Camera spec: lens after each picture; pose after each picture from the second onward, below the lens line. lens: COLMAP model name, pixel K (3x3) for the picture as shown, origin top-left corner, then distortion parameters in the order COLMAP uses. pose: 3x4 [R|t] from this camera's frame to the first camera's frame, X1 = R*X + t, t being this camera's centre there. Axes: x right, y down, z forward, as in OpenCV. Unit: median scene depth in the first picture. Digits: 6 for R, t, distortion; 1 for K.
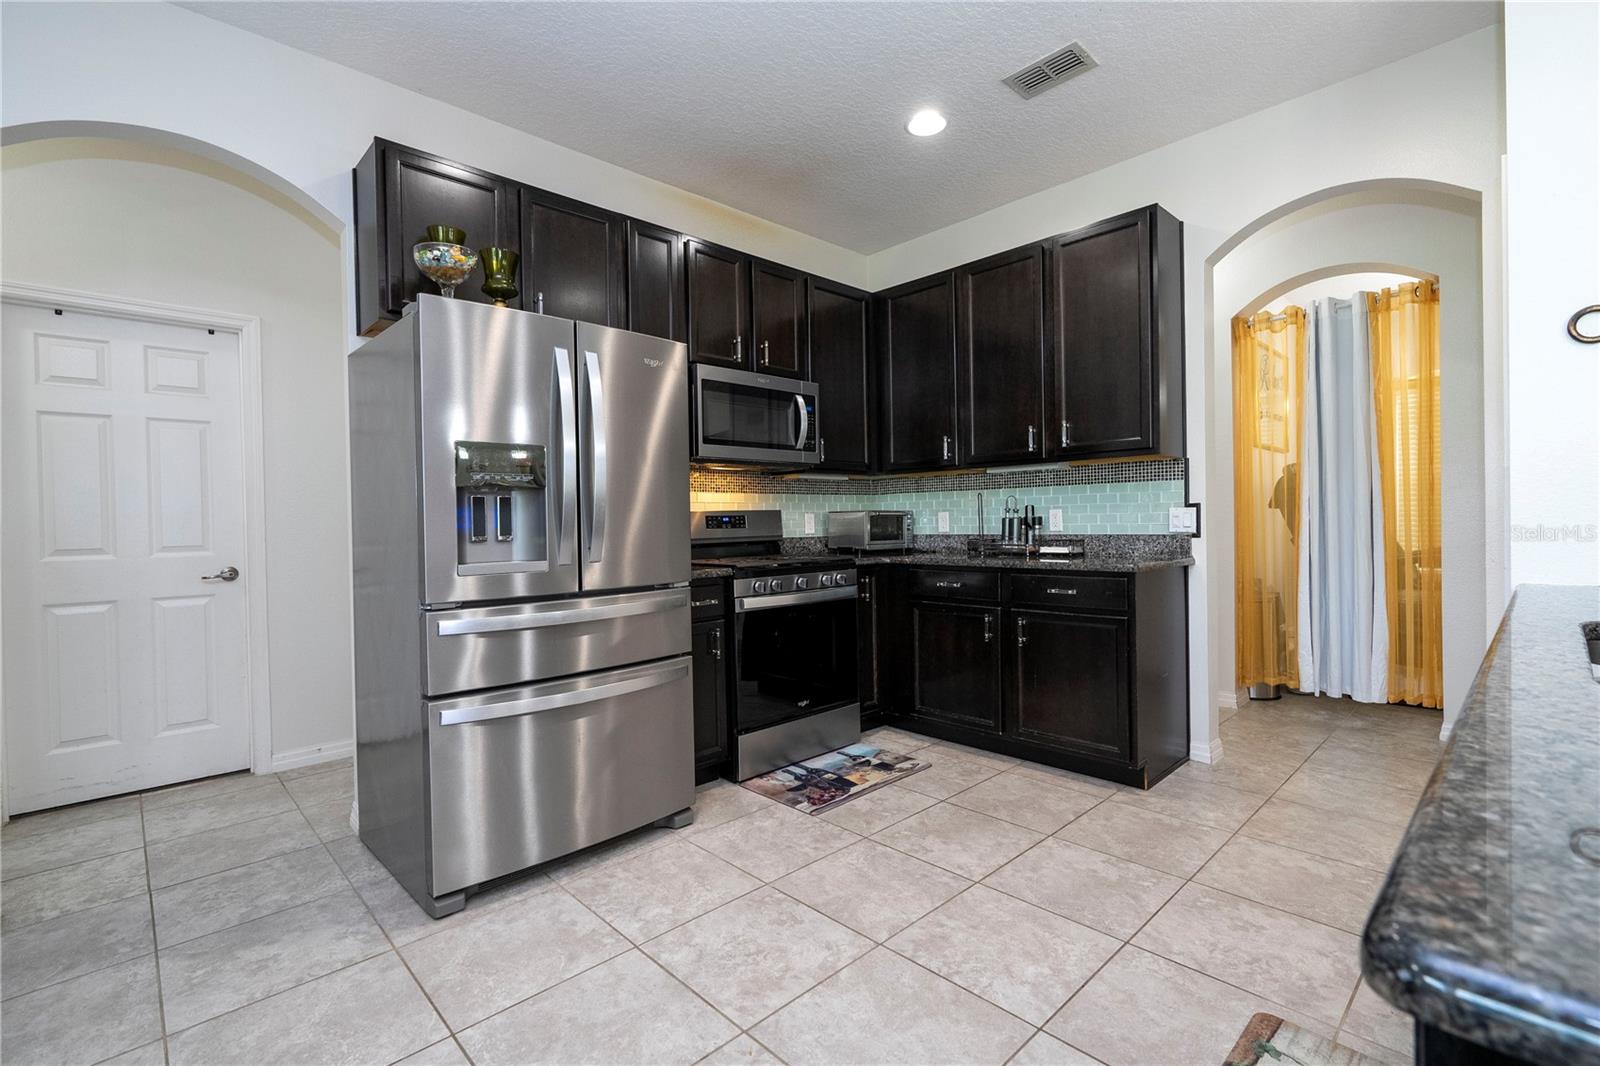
lens RADIAL K [[725.1, 0, 800.0], [0, 725.1, 533.0], [0, 0, 1]] dist [-0.001250, -0.000161]
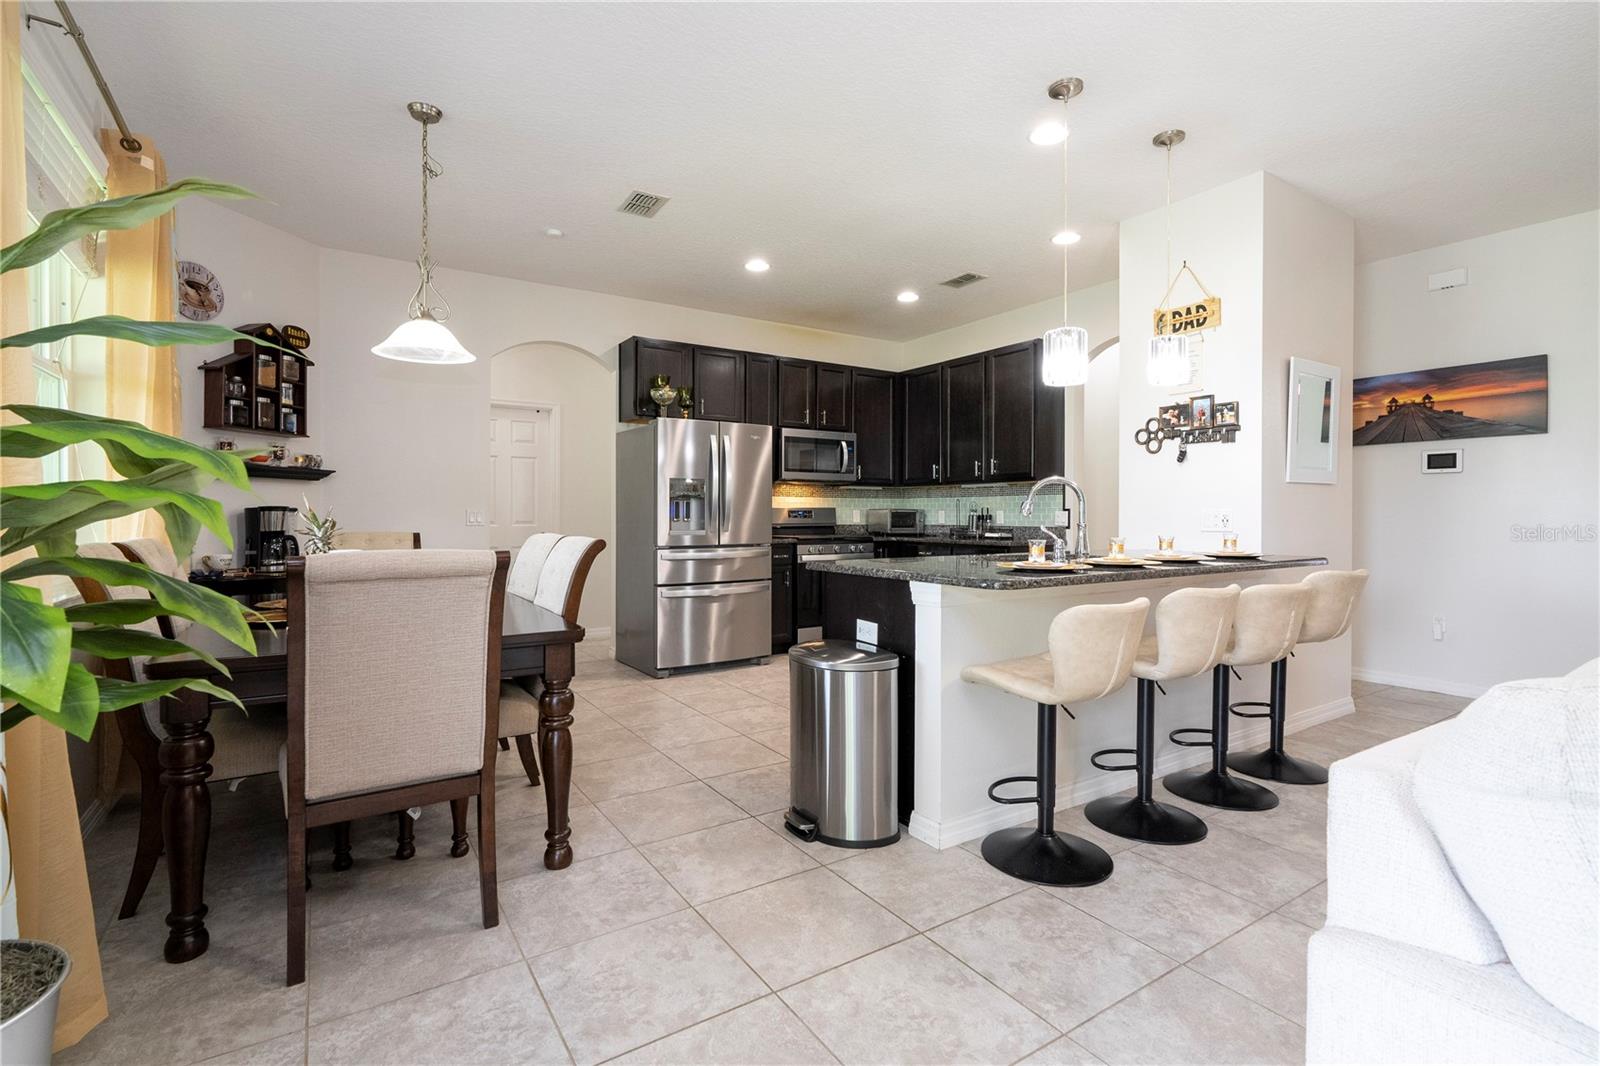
lens RADIAL K [[737.1, 0, 800.0], [0, 737.1, 533.0], [0, 0, 1]] dist [-0.001165, -0.000181]
pose [[0.982680, 0.023810, -0.183775, 0.247048], [-0.021930, 0.999684, 0.012256, 0.008741], [0.184009, -0.008013, 0.982892, -0.814933]]
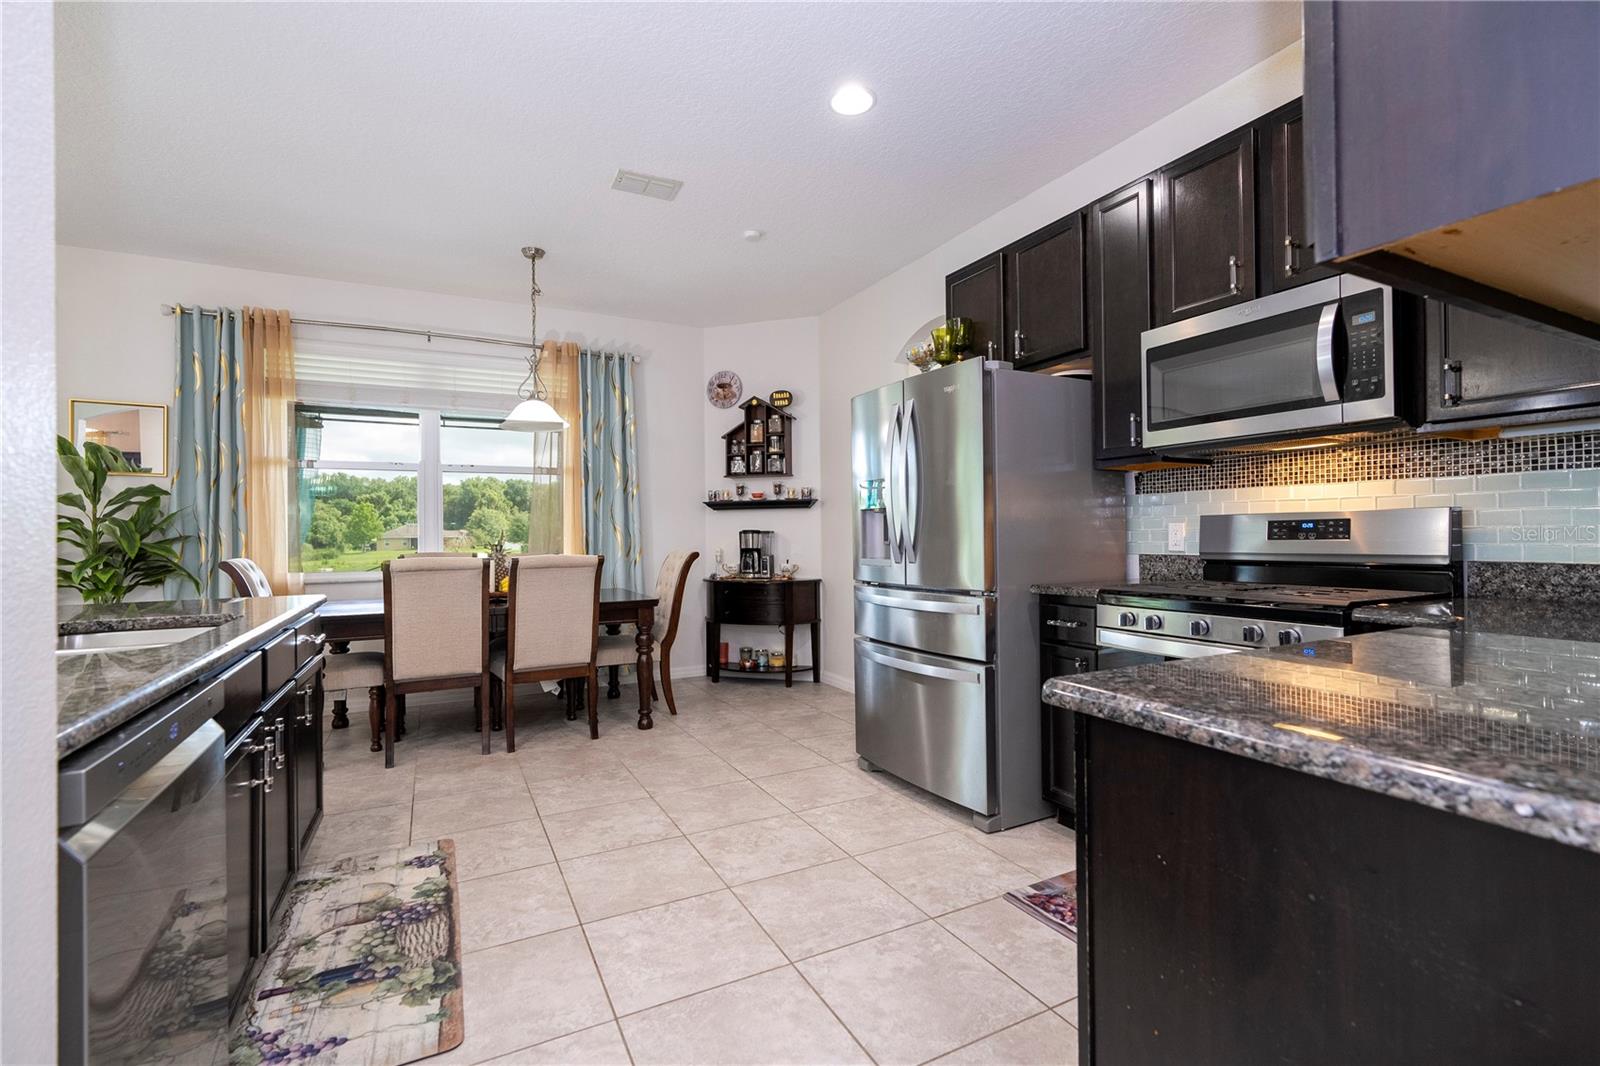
lens RADIAL K [[726.9, 0, 824.8], [0, 726.9, 540.3], [0, 0, 1]] dist [0.000351, 0.000022]
pose [[-0.266376, 0.029711, -0.963411, 0.716527], [0.000587, 0.999530, 0.030662, -0.029662], [0.963869, 0.007603, -0.266268, 0.864519]]
